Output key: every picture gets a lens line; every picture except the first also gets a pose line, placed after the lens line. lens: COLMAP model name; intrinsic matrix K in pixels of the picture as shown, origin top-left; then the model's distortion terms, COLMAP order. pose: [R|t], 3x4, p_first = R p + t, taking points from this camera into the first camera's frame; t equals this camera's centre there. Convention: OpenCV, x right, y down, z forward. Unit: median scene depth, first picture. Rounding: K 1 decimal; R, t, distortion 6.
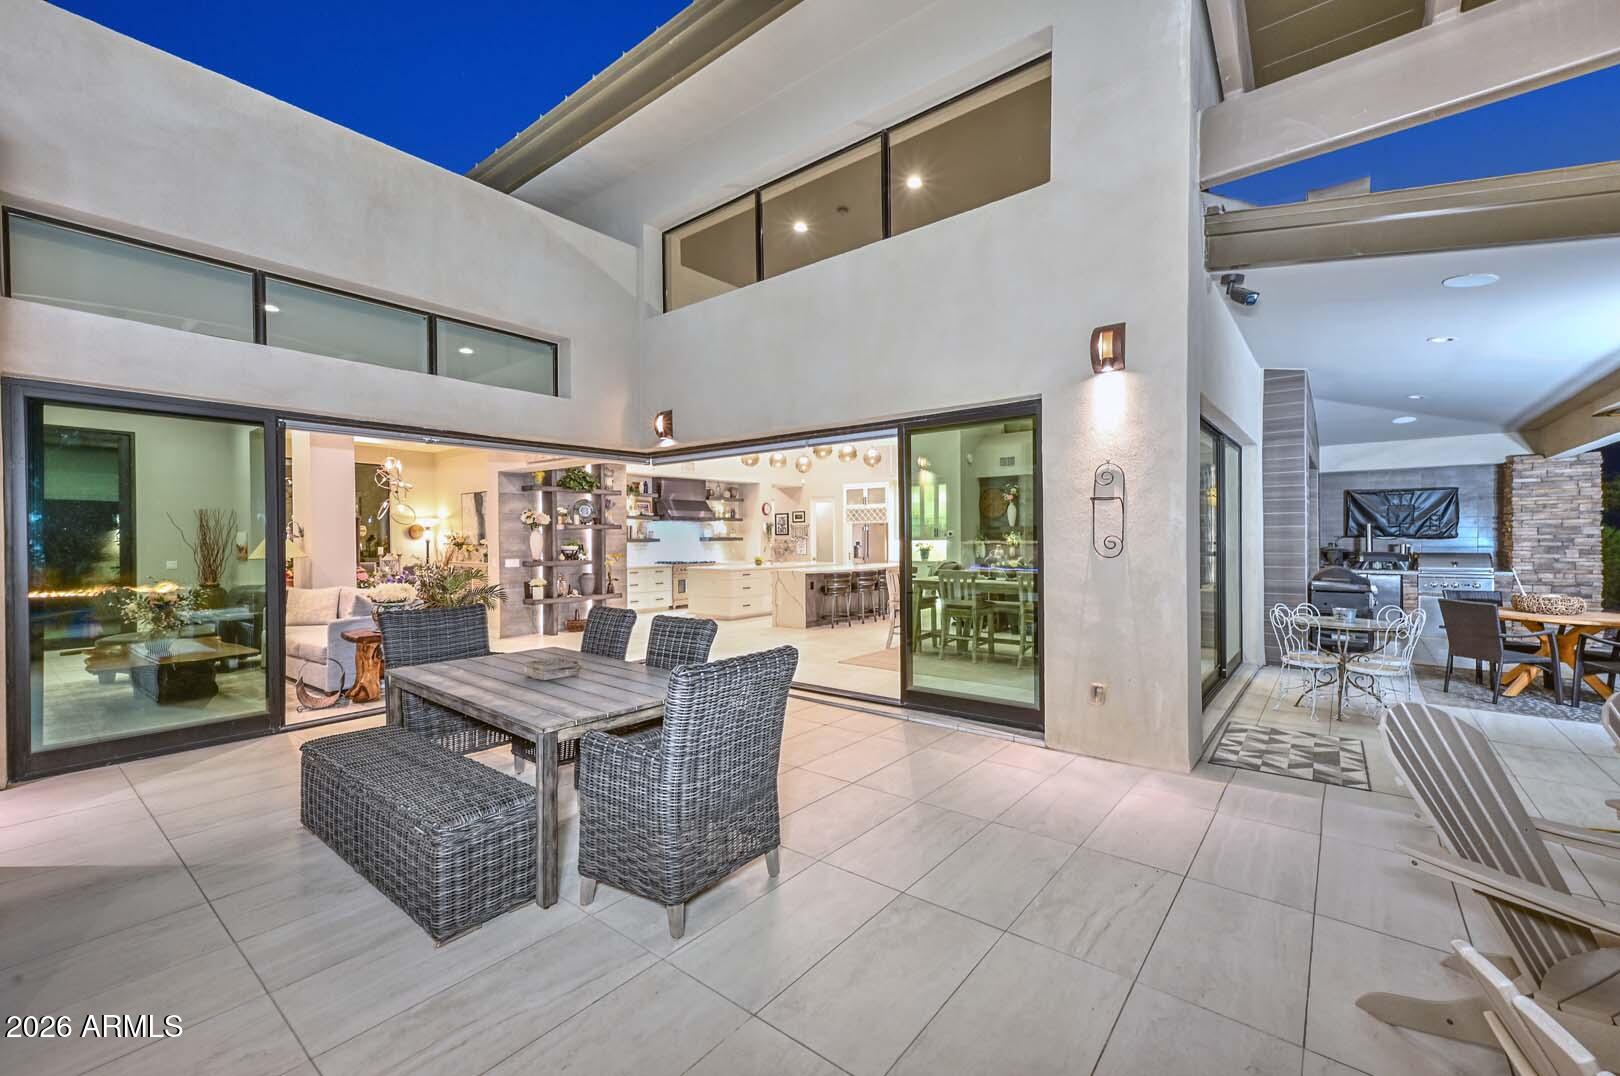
lens RADIAL K [[667.2, 0, 810.8], [0, 667.2, 539.2], [0, 0, 1]] dist [0.002175, 0.000151]
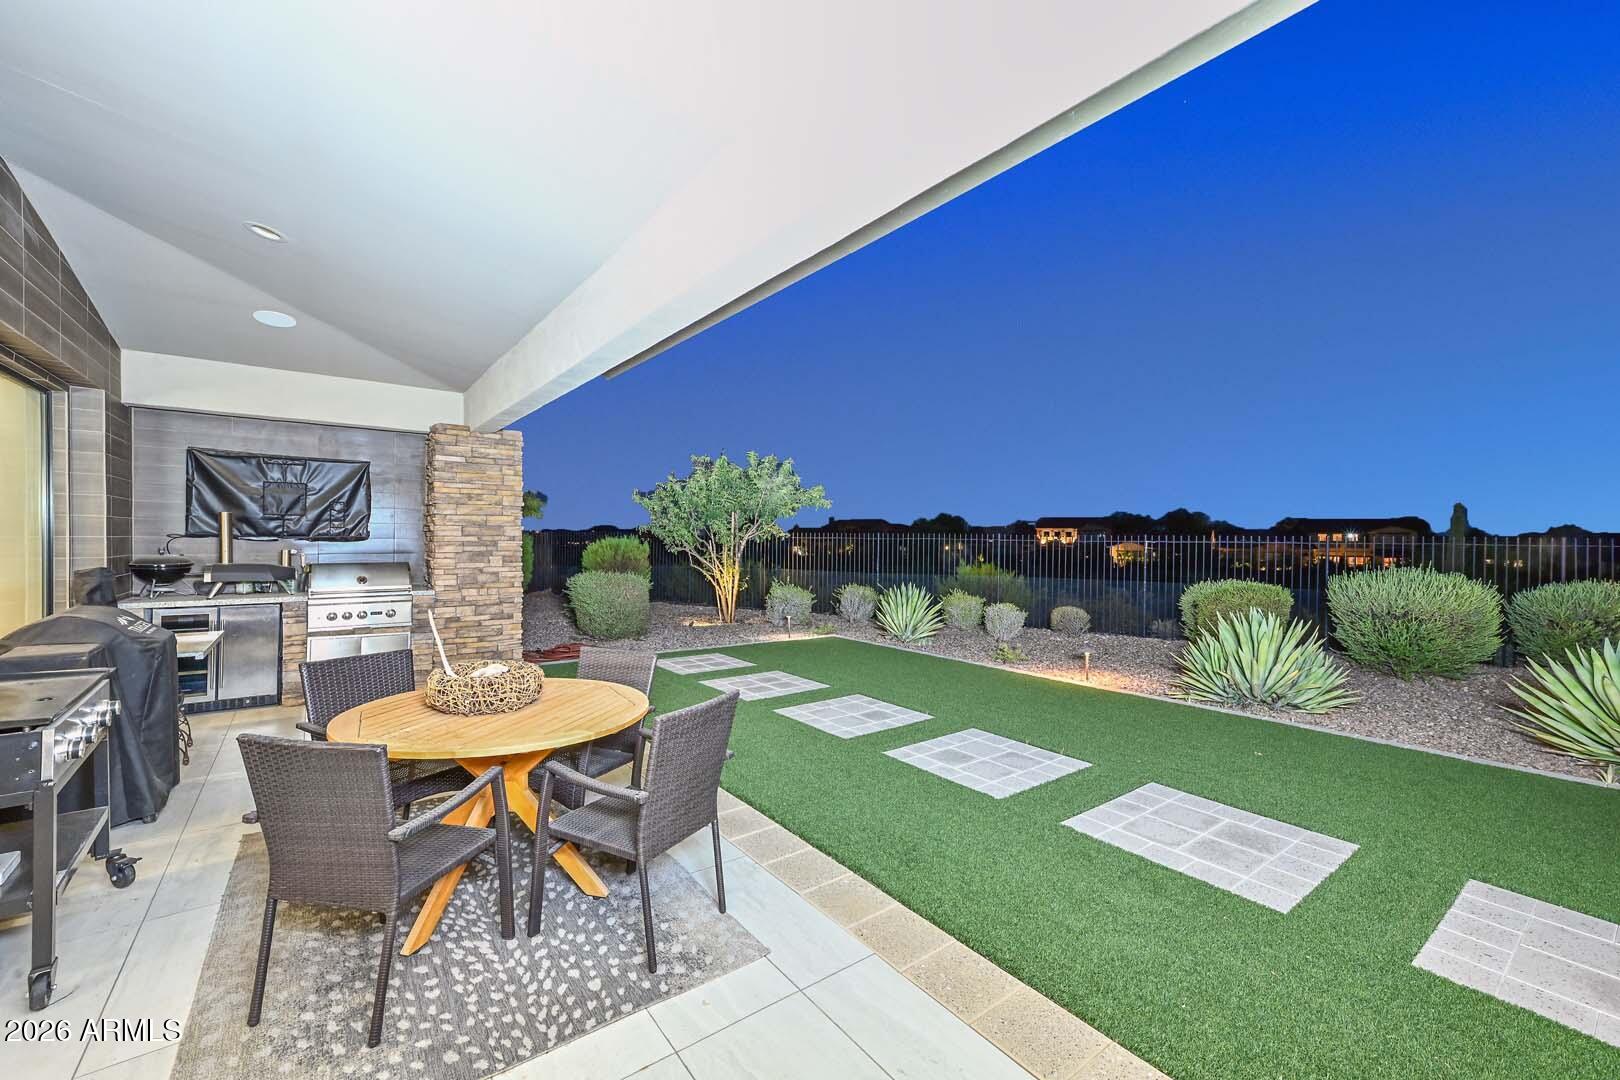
lens RADIAL K [[667.2, 0, 798.6], [0, 667.2, 538.6], [0, 0, 1]] dist [0.002175, 0.000151]
pose [[0.266339, 0.006398, 0.963858, 0.453645], [-0.009048, 0.999951, -0.004137, -0.003959], [-0.963837, -0.007619, 0.266383, 0.424451]]
